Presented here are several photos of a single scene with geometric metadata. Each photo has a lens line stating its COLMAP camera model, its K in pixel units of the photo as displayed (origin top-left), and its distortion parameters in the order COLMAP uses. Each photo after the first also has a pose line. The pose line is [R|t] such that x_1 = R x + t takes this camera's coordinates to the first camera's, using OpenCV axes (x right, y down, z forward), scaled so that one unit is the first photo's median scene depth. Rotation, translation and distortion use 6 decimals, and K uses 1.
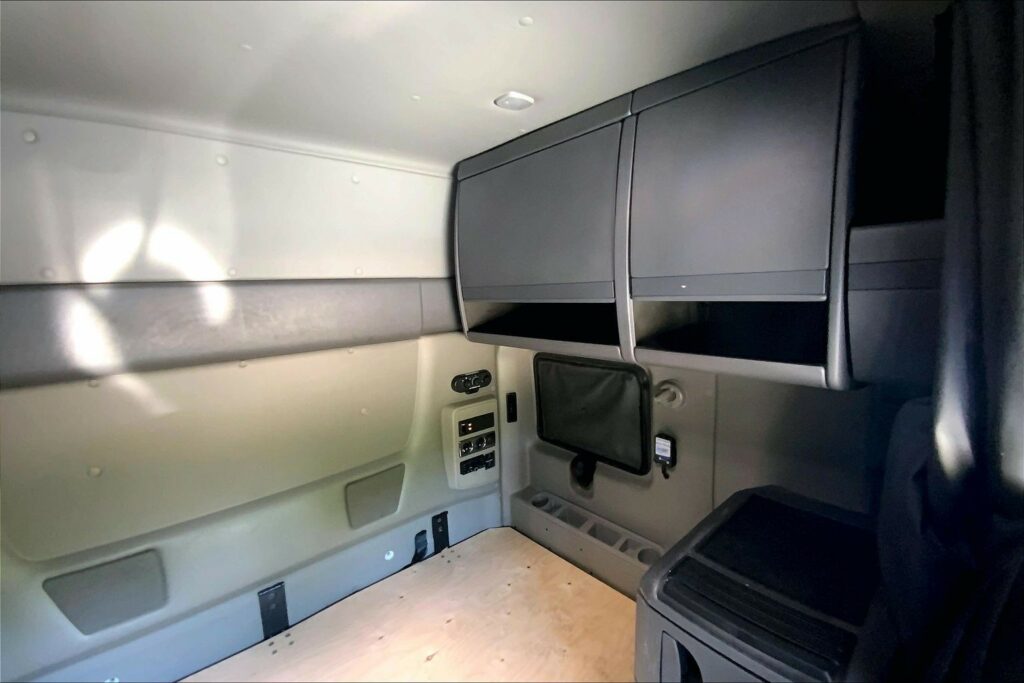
lens RADIAL K [[421.2, 0, 515.0], [0, 421.2, 341.4], [0, 0, 1]] dist [0.030252, -0.023449]
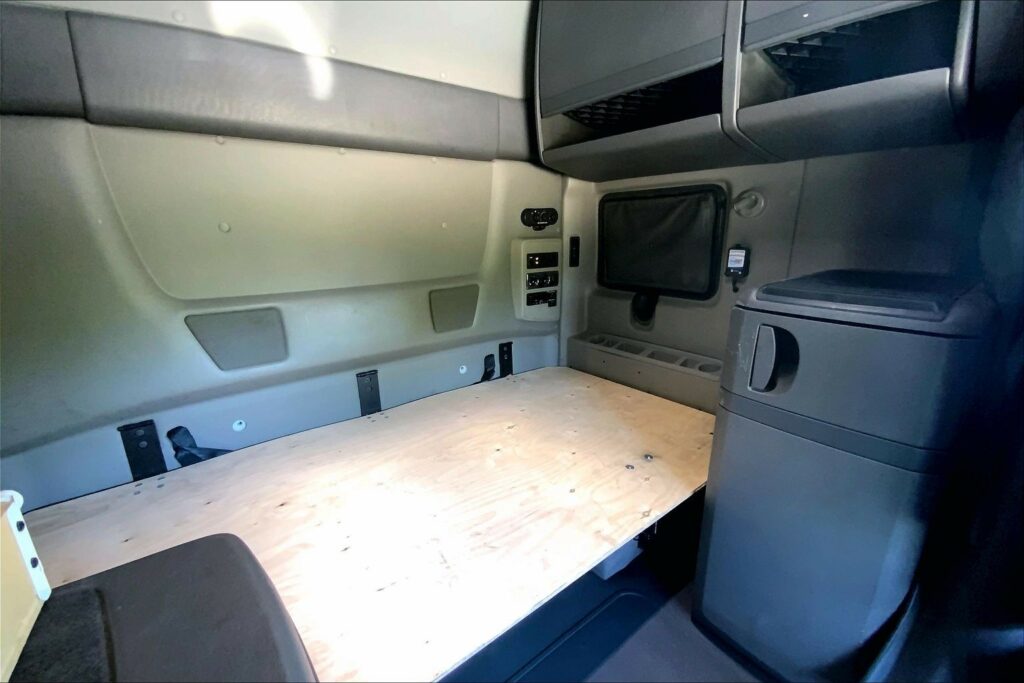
lens RADIAL K [[421.2, 0, 515.0], [0, 421.2, 341.4], [0, 0, 1]] dist [0.030252, -0.023449]
pose [[0.998013, 0.038664, -0.049743, -0.109401], [-0.031360, 0.989649, 0.140044, 0.275304], [0.054643, -0.138206, 0.988895, -0.063984]]
